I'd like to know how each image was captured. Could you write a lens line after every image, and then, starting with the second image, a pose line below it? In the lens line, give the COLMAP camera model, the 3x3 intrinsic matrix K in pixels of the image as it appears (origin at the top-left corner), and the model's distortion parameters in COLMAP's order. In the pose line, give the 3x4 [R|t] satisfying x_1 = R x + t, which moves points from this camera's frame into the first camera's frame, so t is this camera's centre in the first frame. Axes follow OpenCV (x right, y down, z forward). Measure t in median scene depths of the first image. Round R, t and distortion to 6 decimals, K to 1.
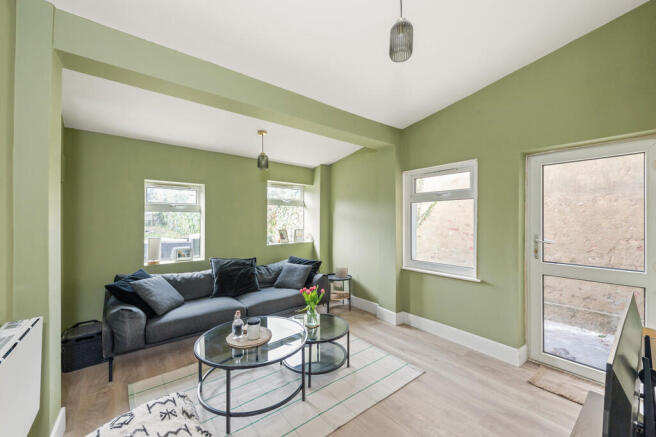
lens RADIAL K [[263.3, 0, 331.1], [0, 263.3, 217.8], [0, 0, 1]] dist [-0.000515, 0.000037]
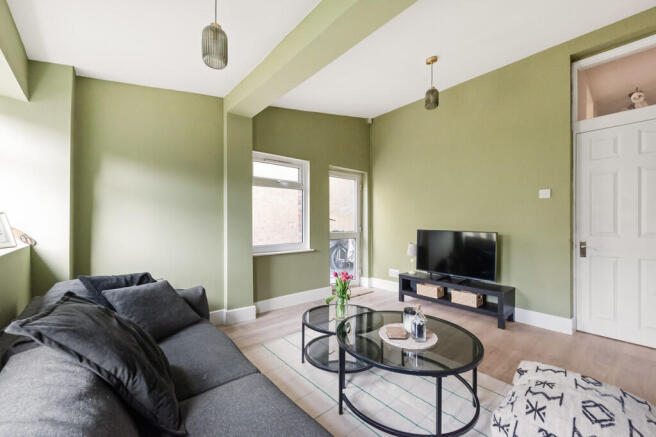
lens RADIAL K [[263.3, 0, 329.3], [0, 263.3, 219.9], [0, 0, 1]] dist [-0.000515, 0.000037]
pose [[-0.039254, -0.003758, 0.999222, -0.705623], [-0.019409, 0.999807, 0.002998, 0.062140], [-0.999041, -0.019277, -0.039319, 0.826351]]
